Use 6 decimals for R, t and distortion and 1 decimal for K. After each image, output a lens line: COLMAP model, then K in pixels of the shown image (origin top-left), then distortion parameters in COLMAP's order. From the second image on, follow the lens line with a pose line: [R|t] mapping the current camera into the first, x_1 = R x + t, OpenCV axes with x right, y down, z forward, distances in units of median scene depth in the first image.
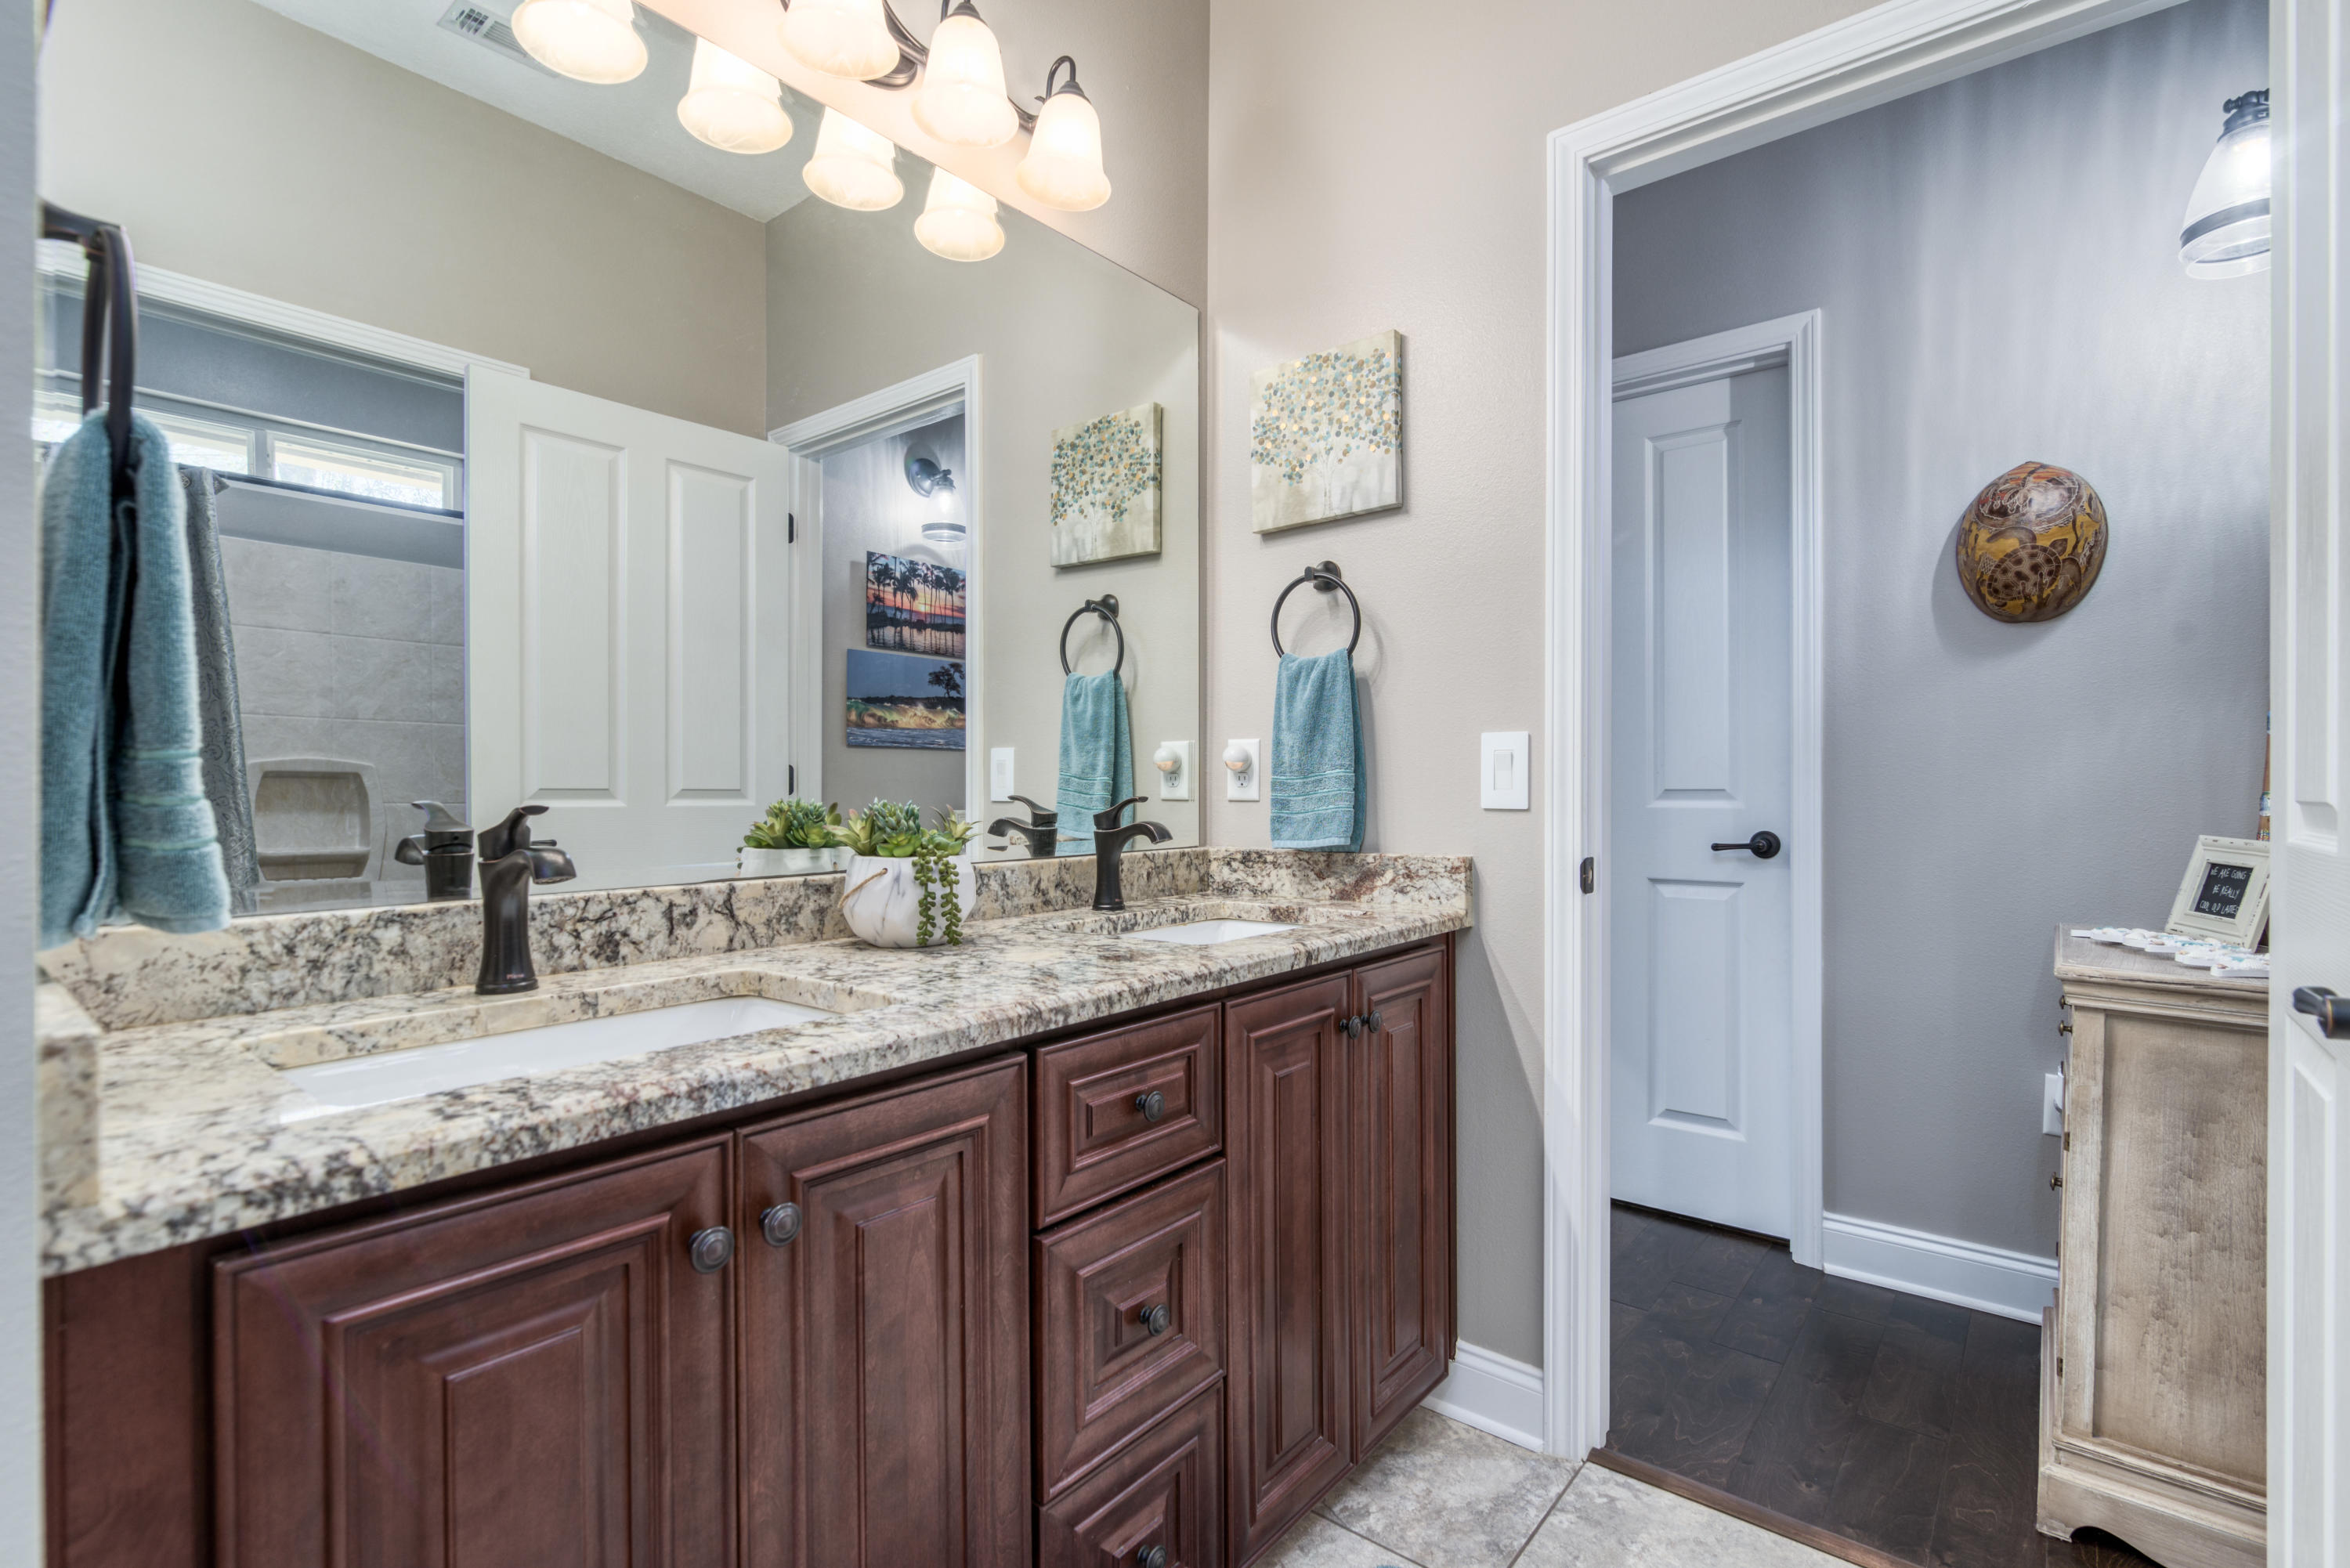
lens RADIAL K [[1080.8, 0, 1186.3], [0, 1080.8, 782.6], [0, 0, 1]] dist [-0.004994, 0.001876]
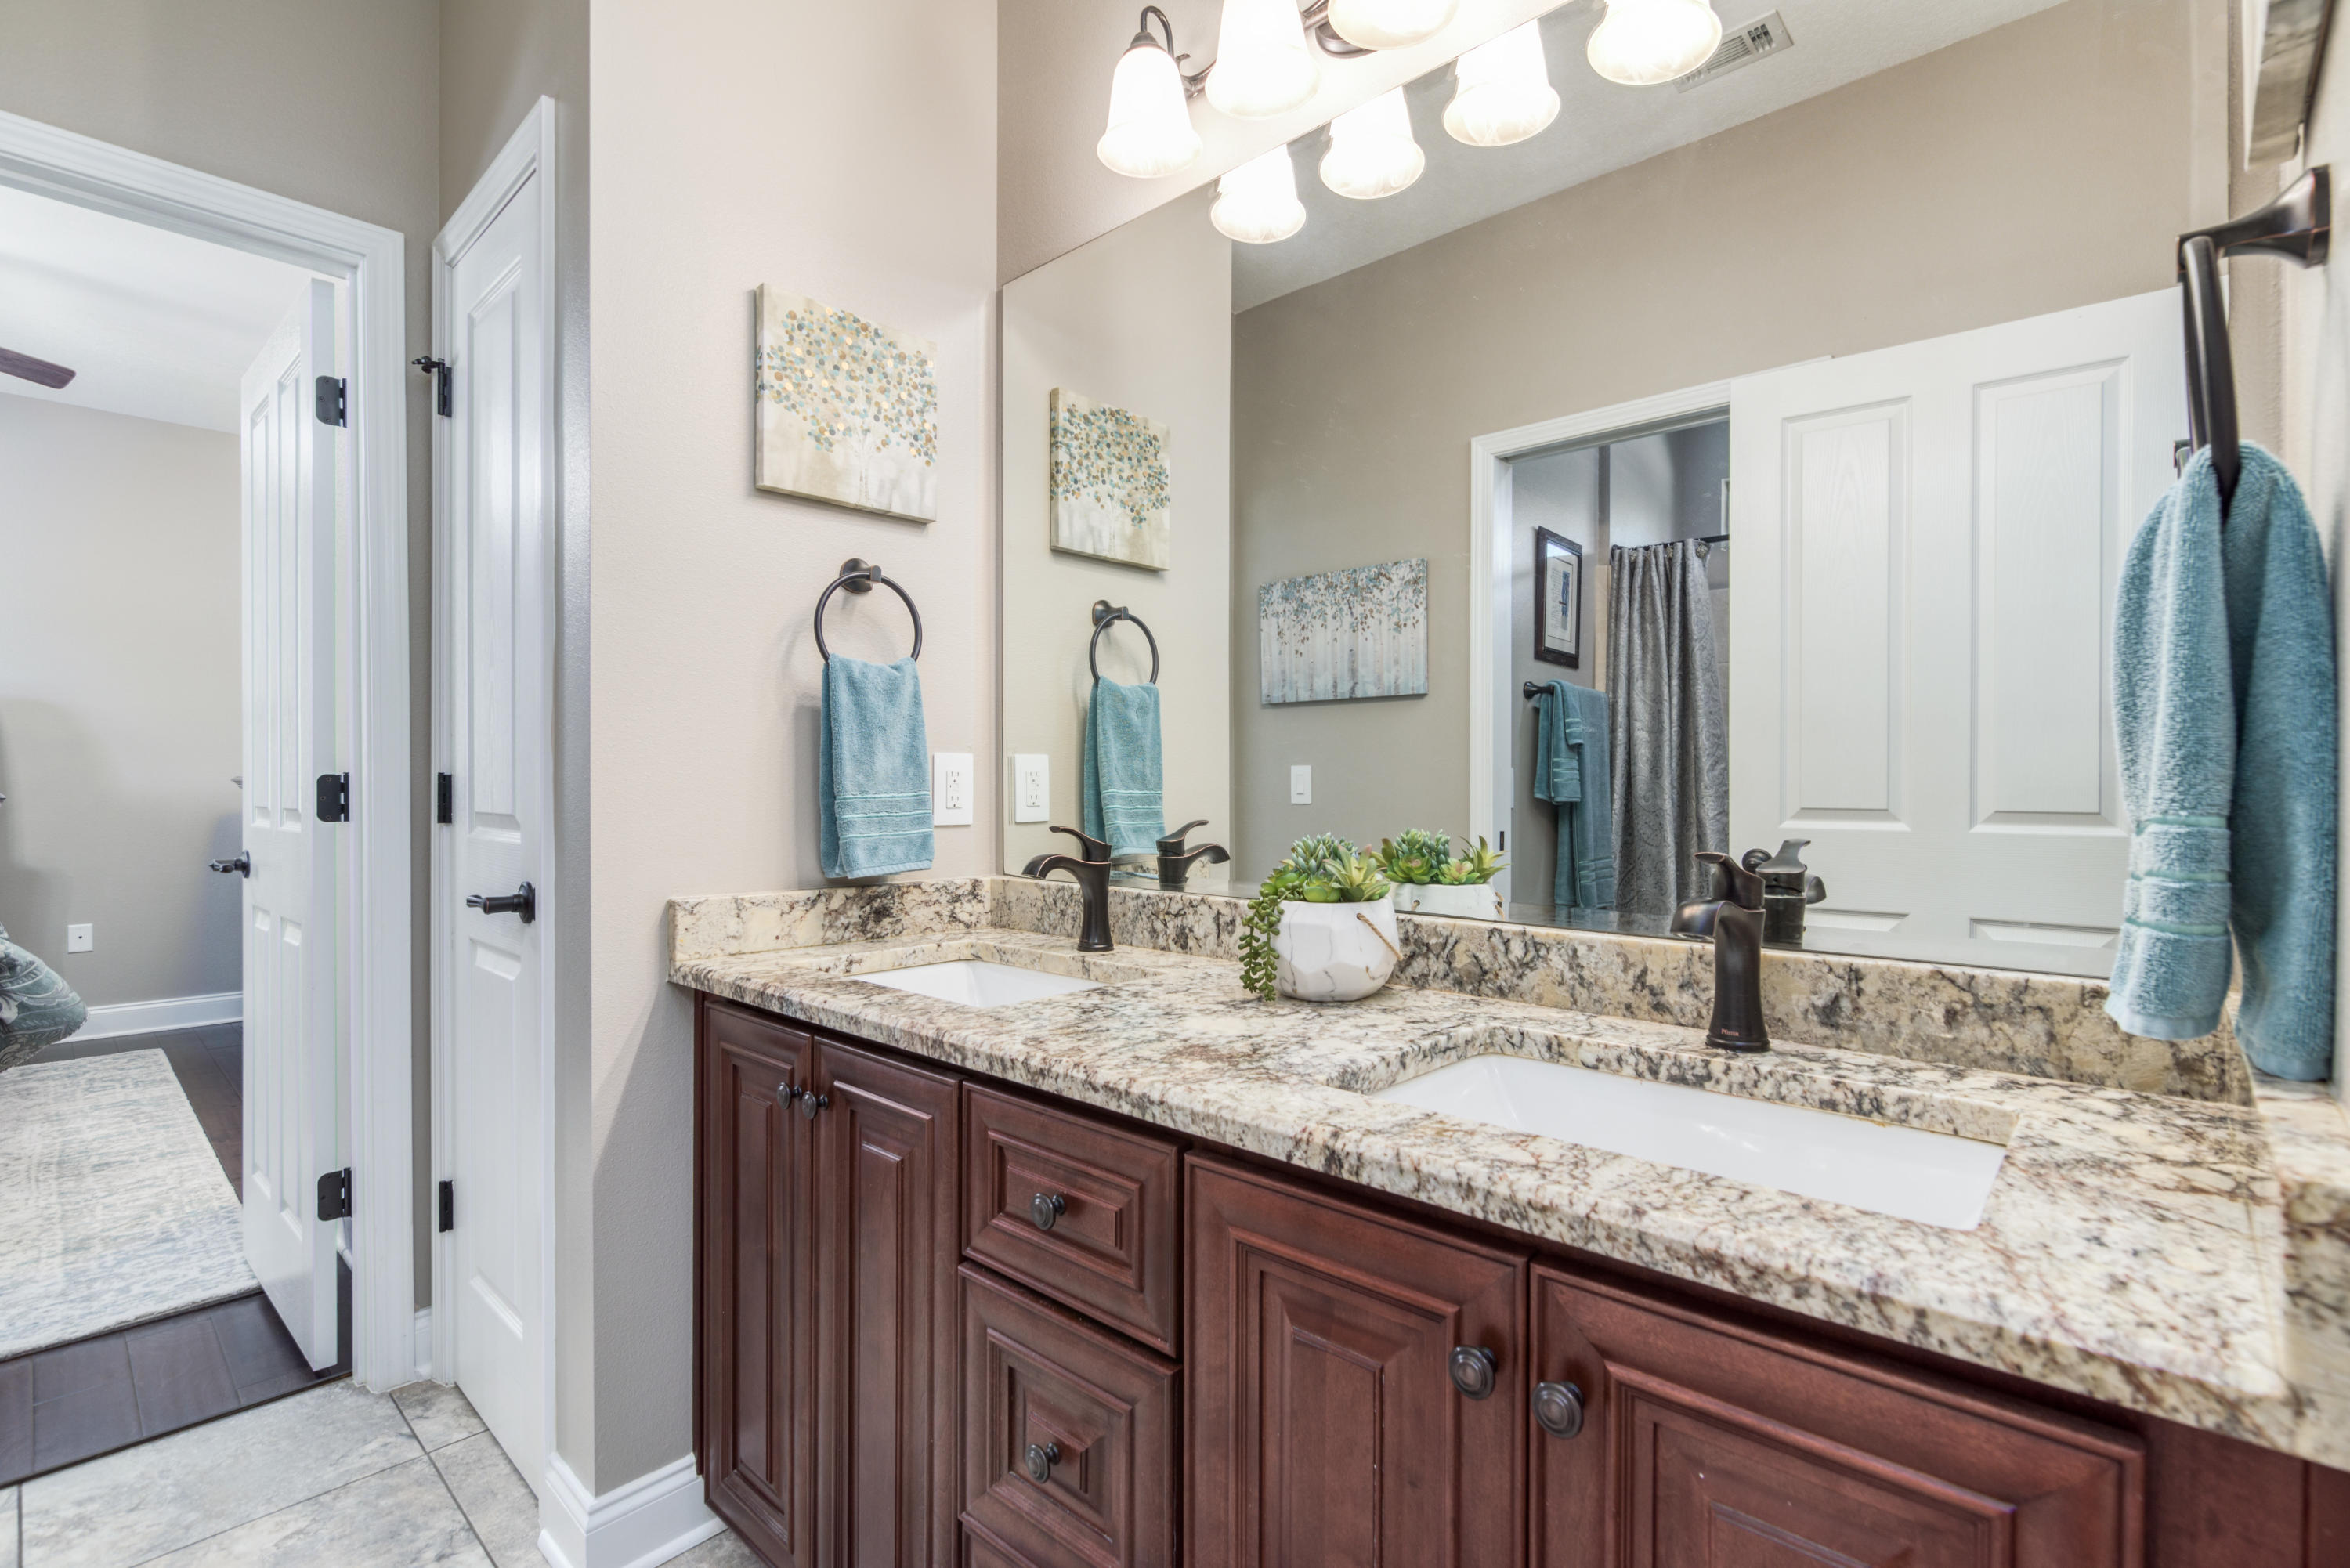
lens RADIAL K [[1080.8, 0, 1187.0], [0, 1080.8, 792.7], [0, 0, 1]] dist [-0.004994, 0.001876]
pose [[-0.059262, 0.009103, -0.998201, 0.734221], [0.001344, 0.999958, 0.009040, -0.030935], [0.998242, -0.000806, -0.059272, 1.069793]]
